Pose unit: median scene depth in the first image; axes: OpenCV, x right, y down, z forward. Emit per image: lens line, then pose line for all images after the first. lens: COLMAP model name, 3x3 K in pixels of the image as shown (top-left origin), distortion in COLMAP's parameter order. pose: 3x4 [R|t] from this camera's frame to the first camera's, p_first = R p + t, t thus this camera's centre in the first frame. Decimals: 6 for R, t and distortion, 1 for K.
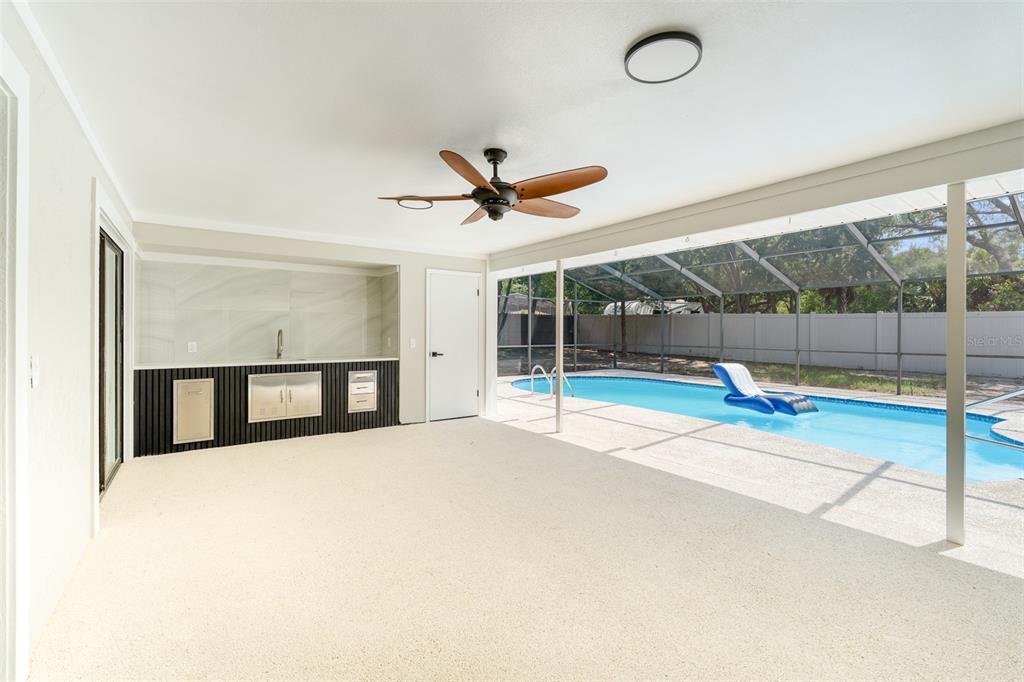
lens RADIAL K [[453.6, 0, 512.0], [0, 453.6, 341.0], [0, 0, 1]] dist [0.001020, 0.000158]
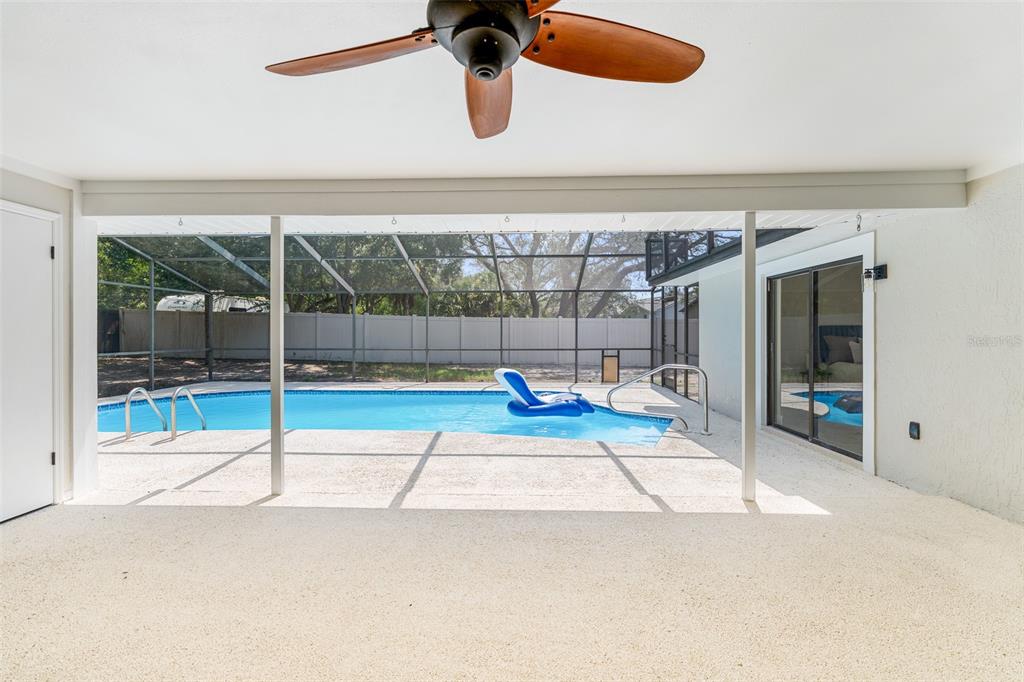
lens RADIAL K [[455.0, 0, 512.0], [0, 455.0, 341.0], [0, 0, 1]] dist [-0.001996, -0.000052]
pose [[0.601471, -0.016172, 0.798731, -0.188701], [0.017471, 0.999822, 0.007087, -0.007453], [-0.798704, 0.009692, 0.601646, 0.347856]]
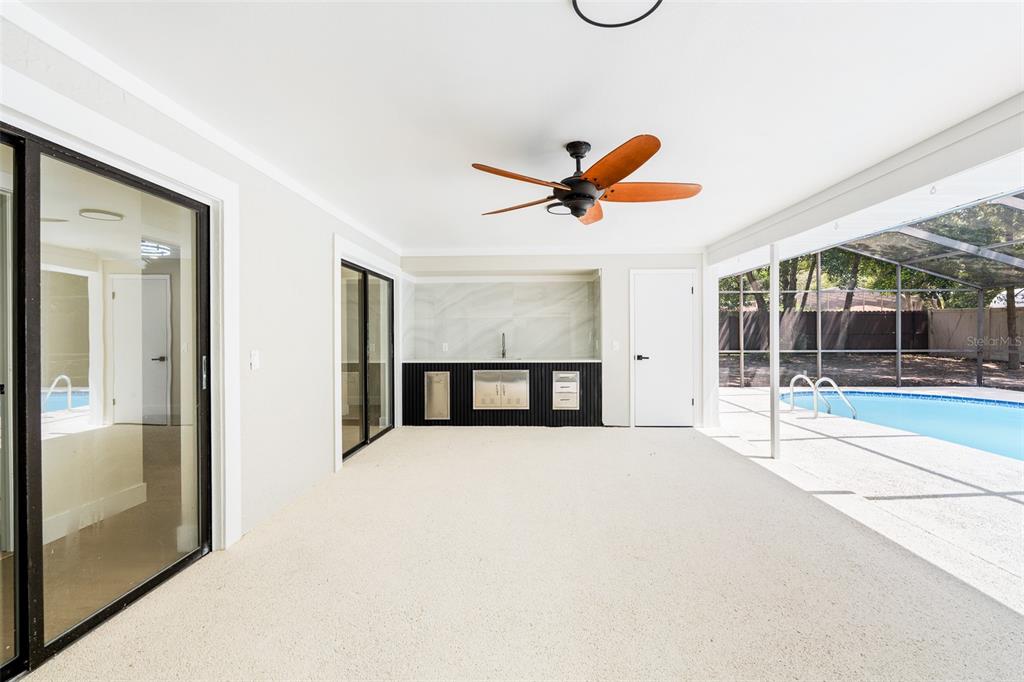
lens RADIAL K [[450.7, 0, 512.0], [0, 450.7, 341.0], [0, 0, 1]] dist [0.001290, 0.000126]
pose [[0.793936, 0.002502, -0.607996, 0.207258], [-0.006371, 0.999971, -0.004204, -0.000009], [0.607968, 0.007211, 0.793929, 0.079135]]
